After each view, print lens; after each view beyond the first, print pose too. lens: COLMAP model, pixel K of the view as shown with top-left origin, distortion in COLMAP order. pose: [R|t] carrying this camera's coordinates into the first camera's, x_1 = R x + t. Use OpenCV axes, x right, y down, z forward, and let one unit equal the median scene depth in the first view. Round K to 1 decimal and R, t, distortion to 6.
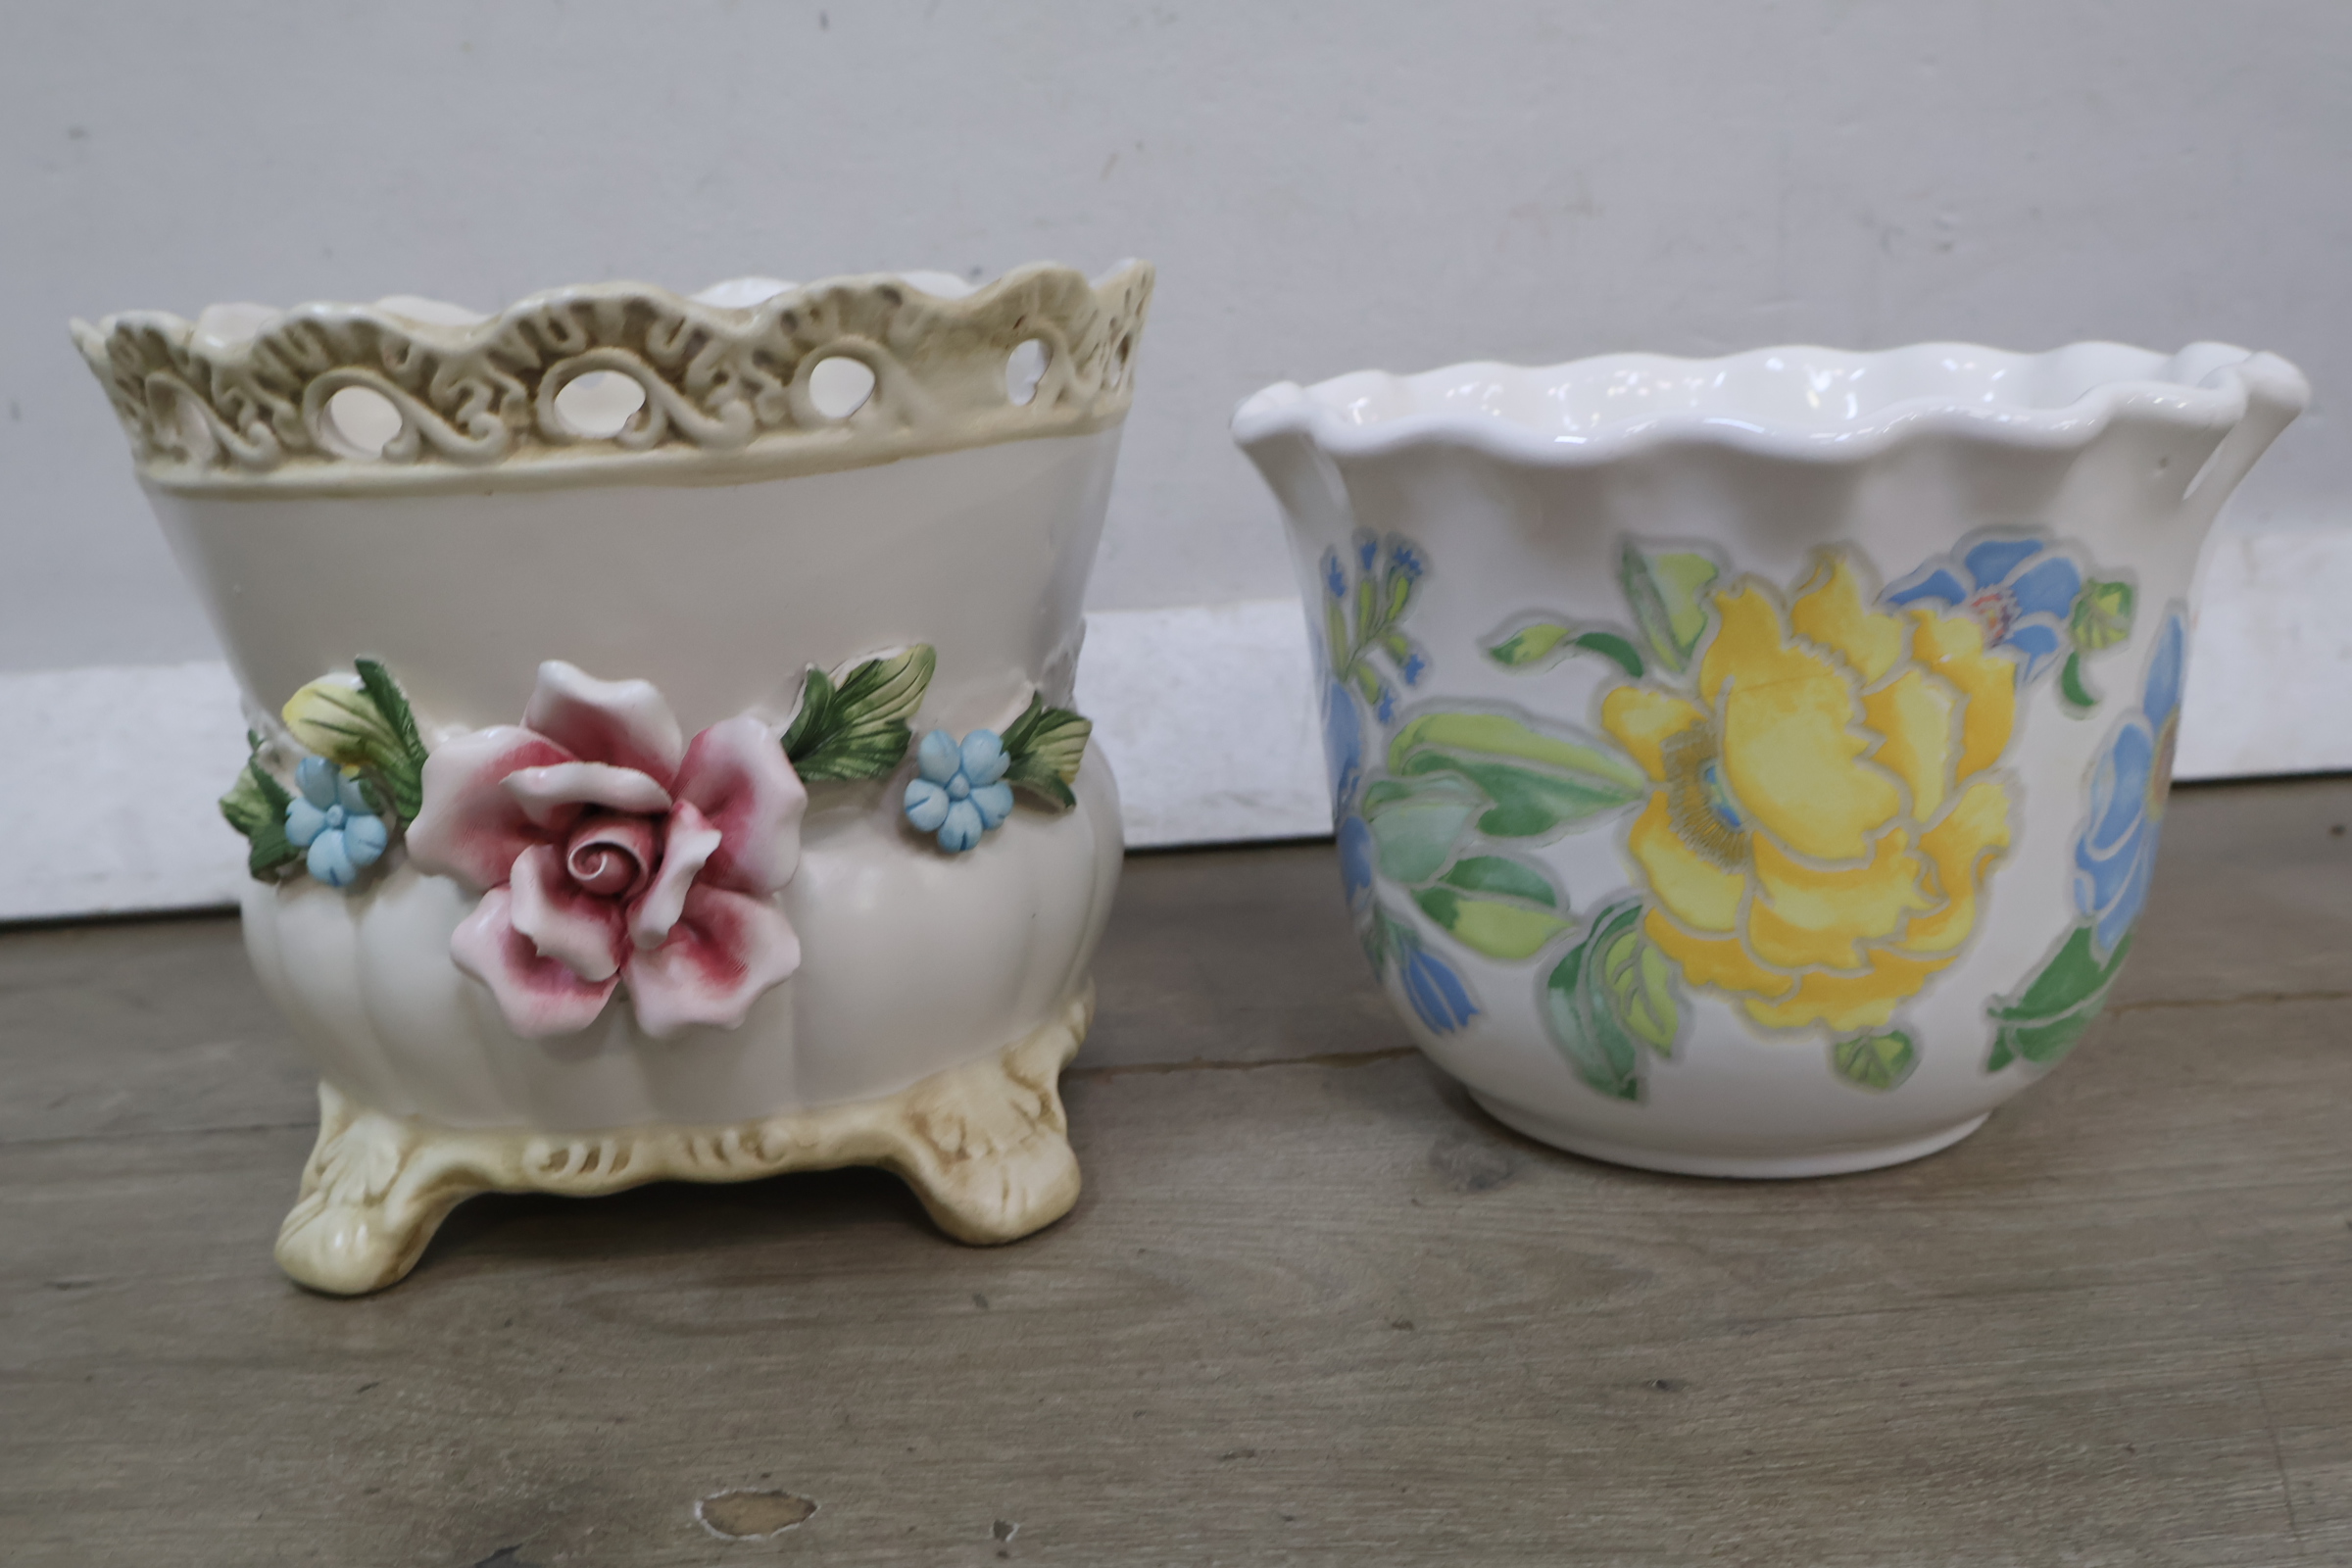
lens RADIAL K [[2263.2, 0, 1177.3], [0, 2263.2, 768.4], [0, 0, 1]] dist [0.027390, 0.000000]
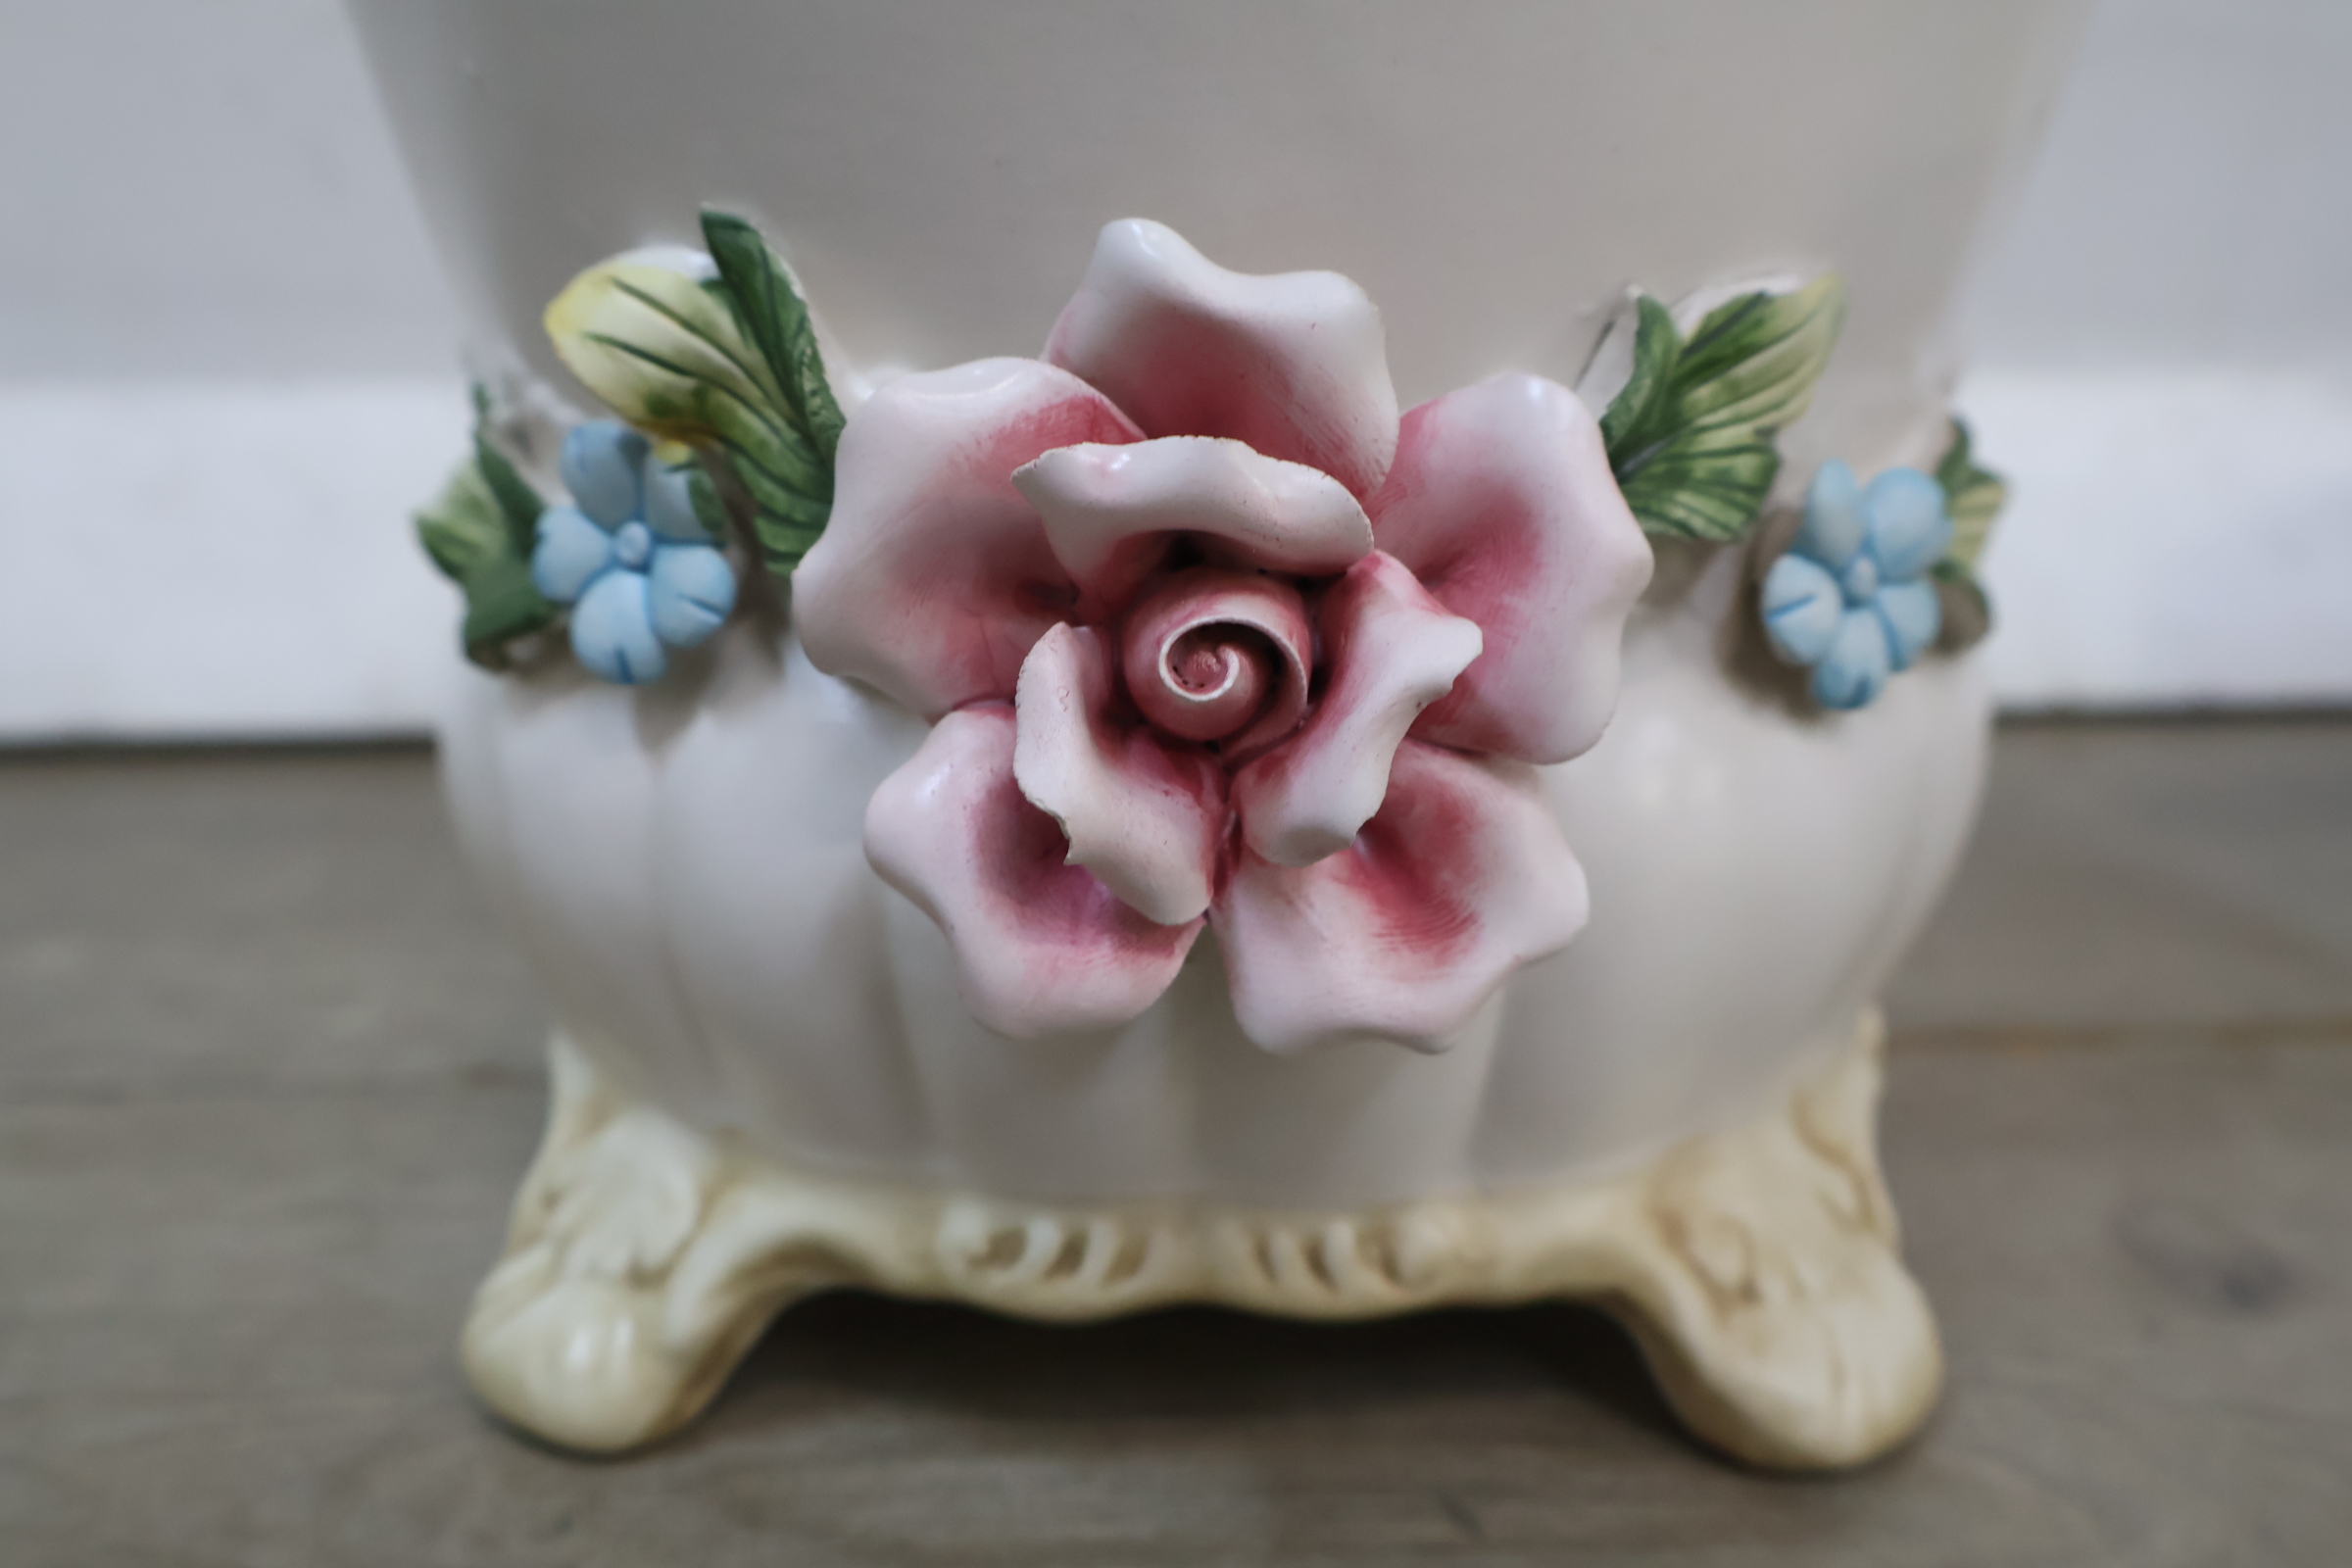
lens RADIAL K [[2237.1, 0, 1159.8], [0, 2237.1, 733.2], [0, 0, 1]] dist [-0.003185, 0.000000]
pose [[0.994082, 0.076250, -0.077380, -0.218113], [-0.073714, 0.996661, 0.035118, 0.037558], [0.079799, -0.029206, 0.996383, 0.526904]]
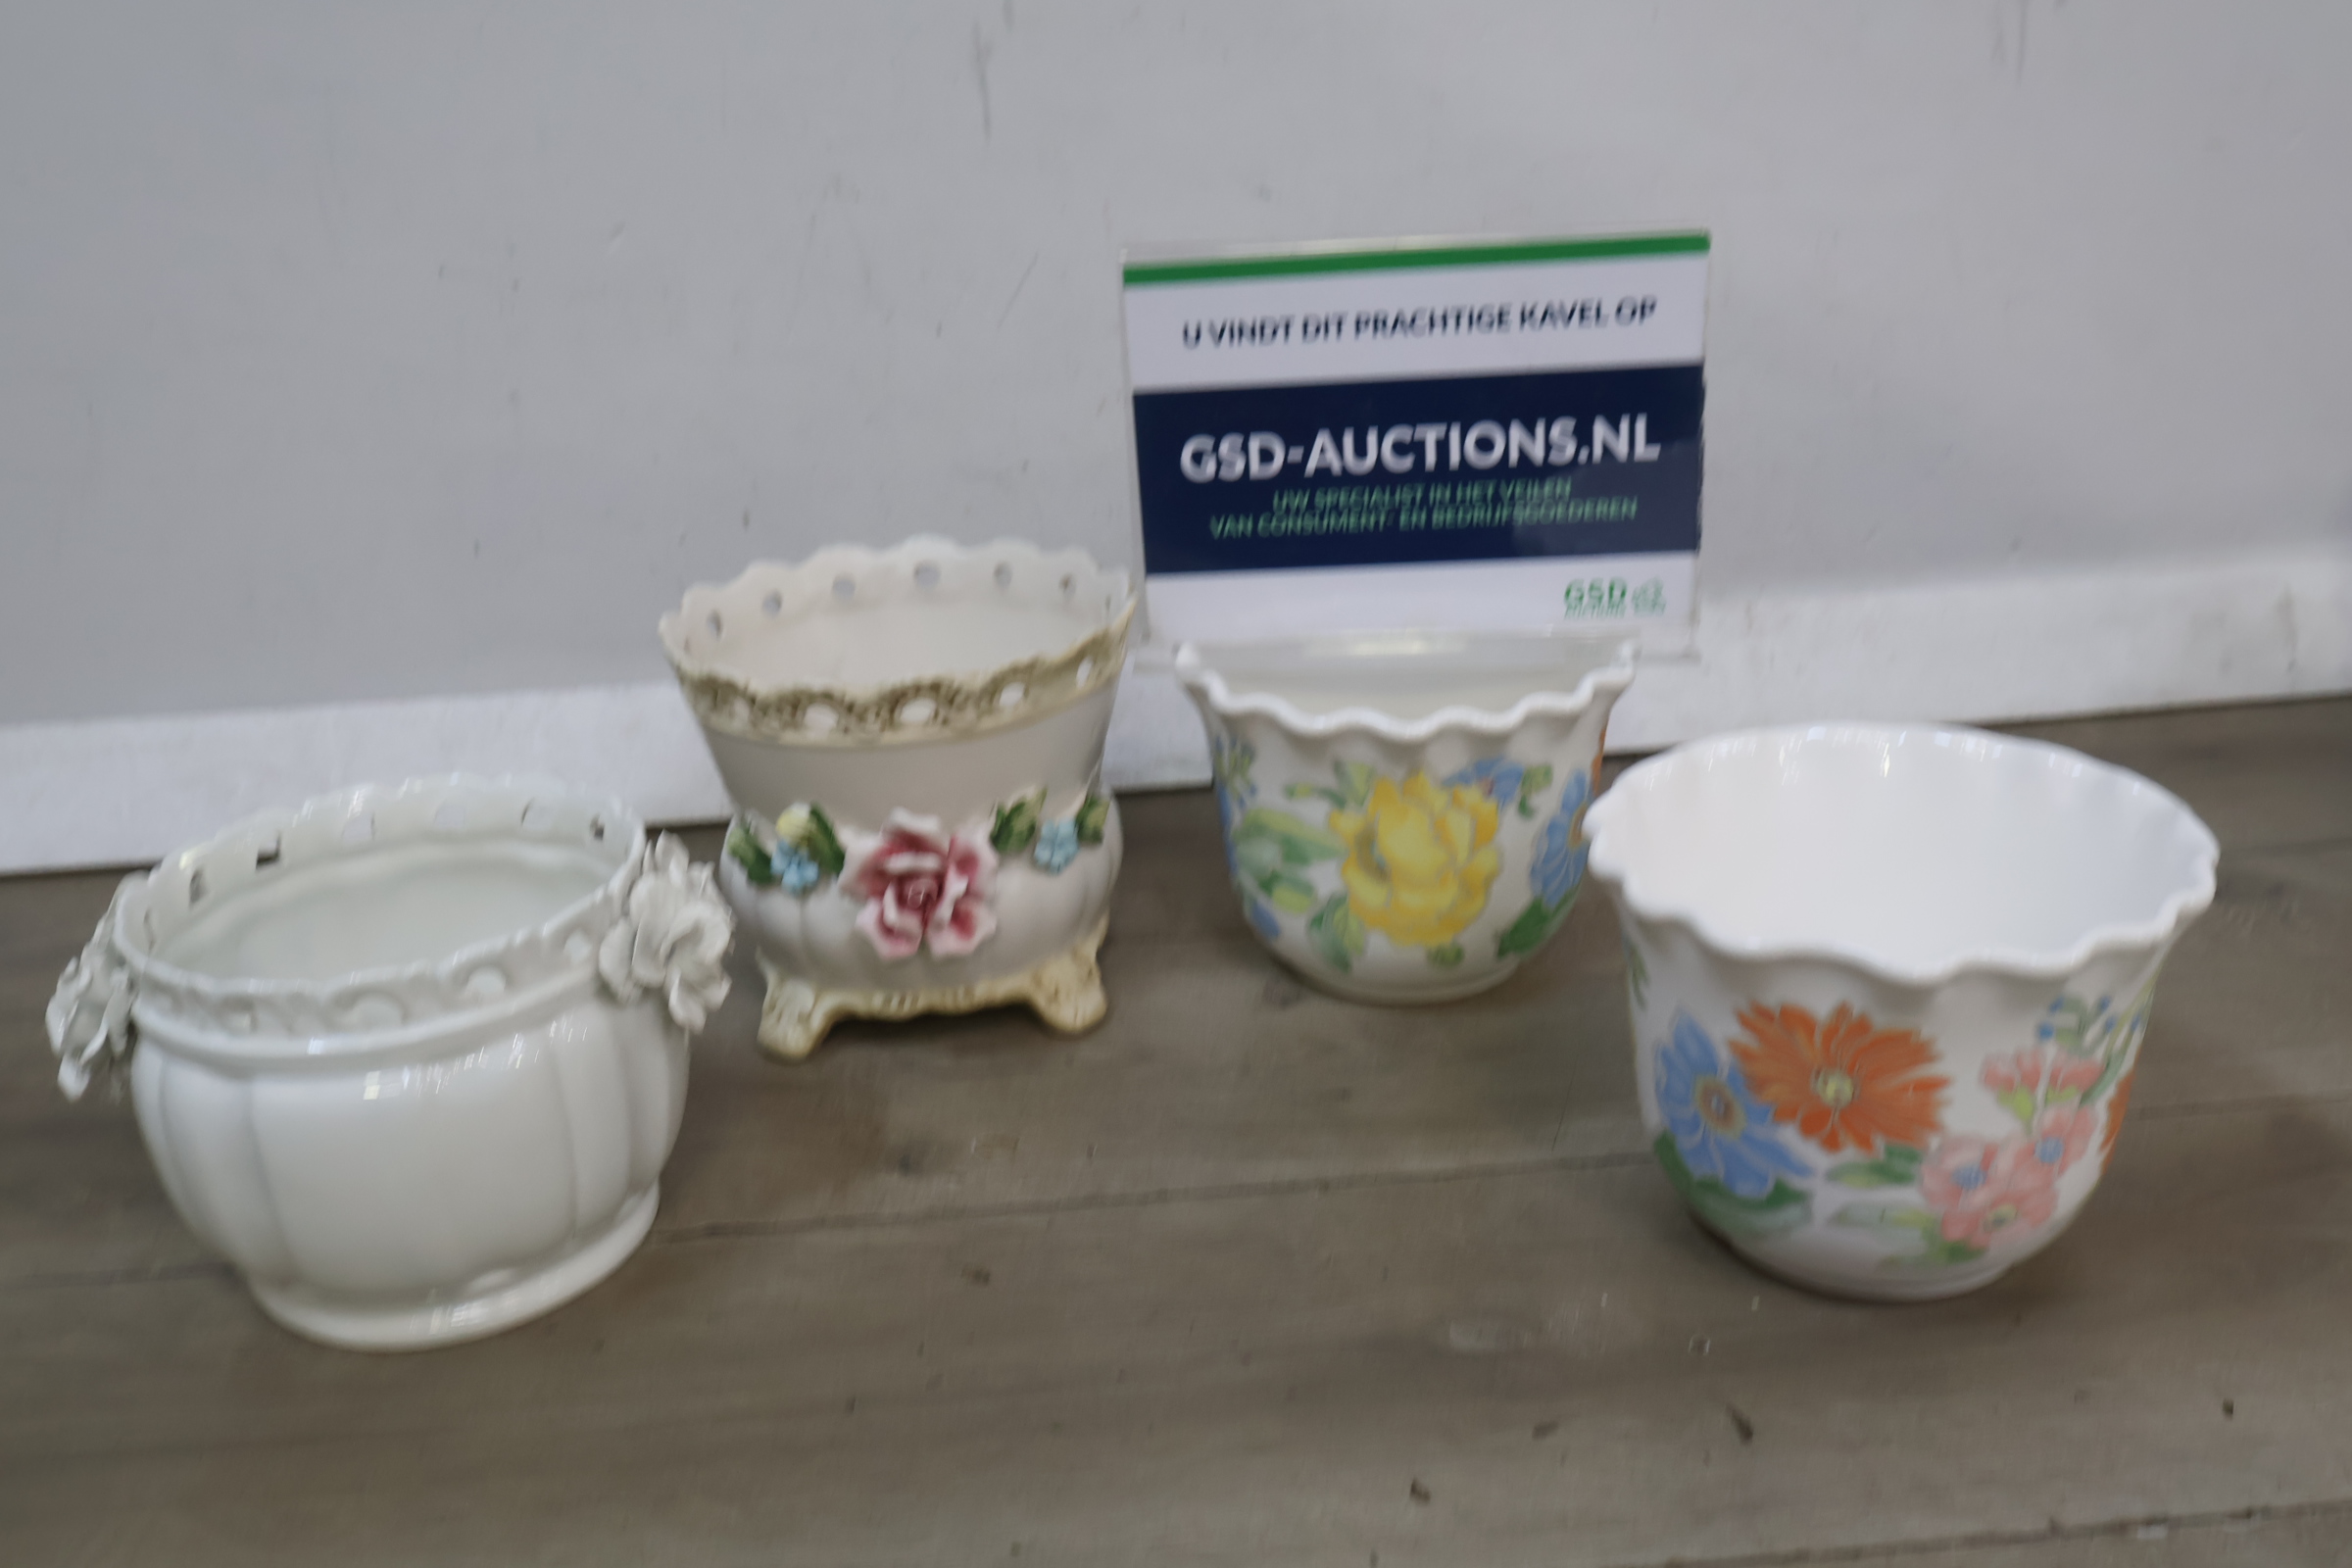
lens RADIAL K [[2263.2, 0, 1180.9], [0, 2263.2, 789.3], [0, 0, 1]] dist [0.027390, 0.000000]
pose [[0.999541, -0.006291, 0.029646, -0.039508], [0.001510, 0.987337, 0.158632, -0.437161], [-0.030268, -0.158514, 0.986893, -1.349173]]
